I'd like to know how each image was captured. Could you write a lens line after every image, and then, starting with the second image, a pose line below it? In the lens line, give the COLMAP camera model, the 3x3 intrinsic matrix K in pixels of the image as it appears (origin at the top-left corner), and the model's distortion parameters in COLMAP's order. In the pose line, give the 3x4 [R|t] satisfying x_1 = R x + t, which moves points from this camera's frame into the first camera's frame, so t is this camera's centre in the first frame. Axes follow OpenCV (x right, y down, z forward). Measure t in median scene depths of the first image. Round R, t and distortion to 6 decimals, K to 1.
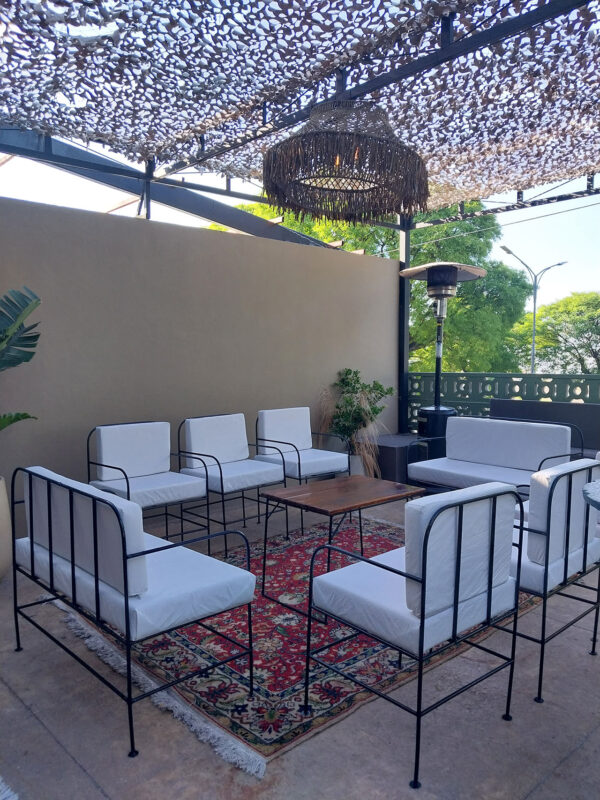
lens RADIAL K [[624.0, 0, 311.8], [0, 624.0, 403.6], [0, 0, 1]] dist [0.028399, -0.003214]
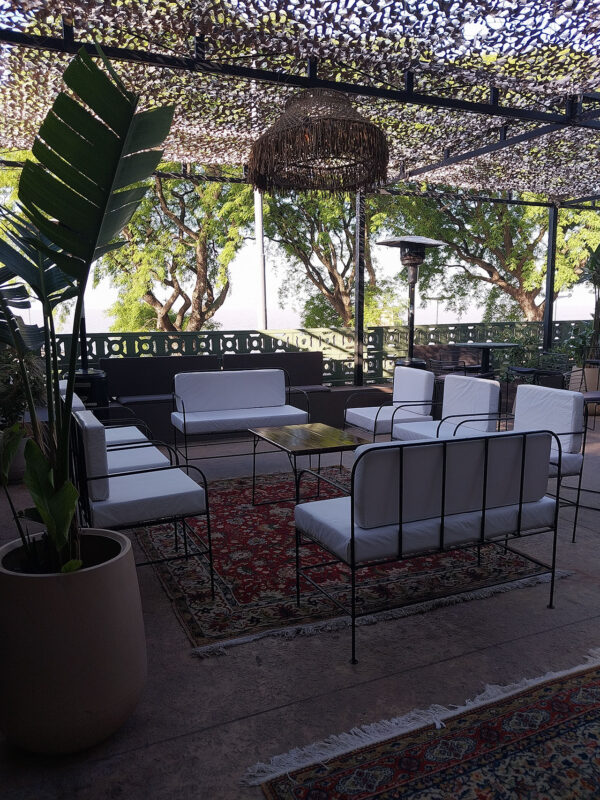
lens RADIAL K [[626.5, 0, 309.5], [0, 626.5, 400.5], [0, 0, 1]] dist [0.064283, -0.066296]
pose [[0.328099, -0.133719, 0.935131, -0.955508], [0.078844, 0.990353, 0.113952, -0.051397], [-0.941347, 0.036342, 0.335477, 0.574535]]
